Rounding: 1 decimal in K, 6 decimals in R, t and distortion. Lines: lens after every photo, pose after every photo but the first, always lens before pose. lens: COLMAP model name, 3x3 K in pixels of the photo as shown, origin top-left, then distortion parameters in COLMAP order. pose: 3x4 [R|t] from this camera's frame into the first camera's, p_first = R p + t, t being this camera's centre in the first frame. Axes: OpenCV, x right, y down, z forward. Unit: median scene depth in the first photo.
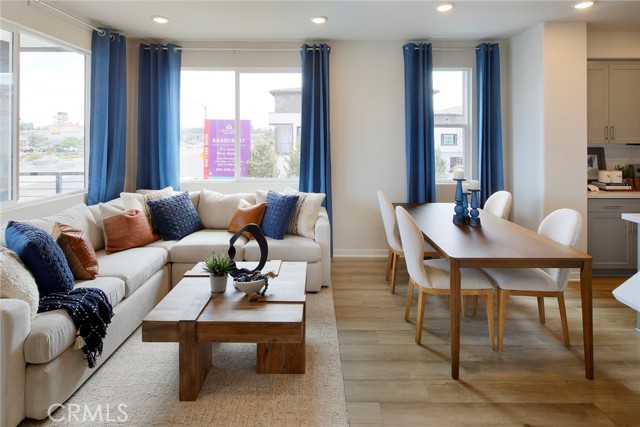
lens RADIAL K [[330.7, 0, 306.4], [0, 330.7, 187.9], [0, 0, 1]] dist [0.007052, -0.002611]
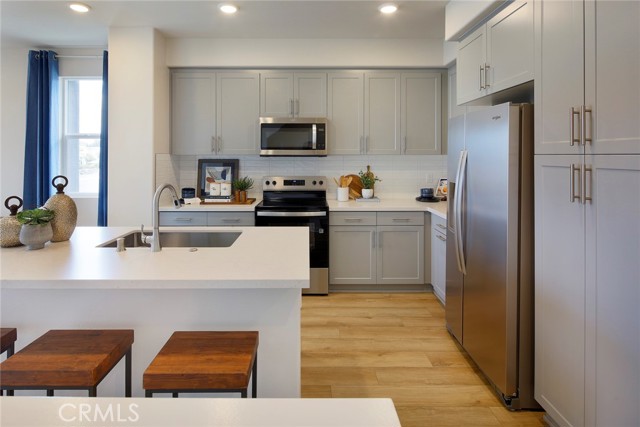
lens RADIAL K [[330.7, 0, 325.8], [0, 330.7, 202.3], [0, 0, 1]] dist [0.007052, -0.002611]
pose [[0.999994, -0.000386, -0.003366, 1.233663], [0.000391, 0.999998, 0.001691, 0.002610], [0.003366, -0.001692, 0.999993, 0.038266]]
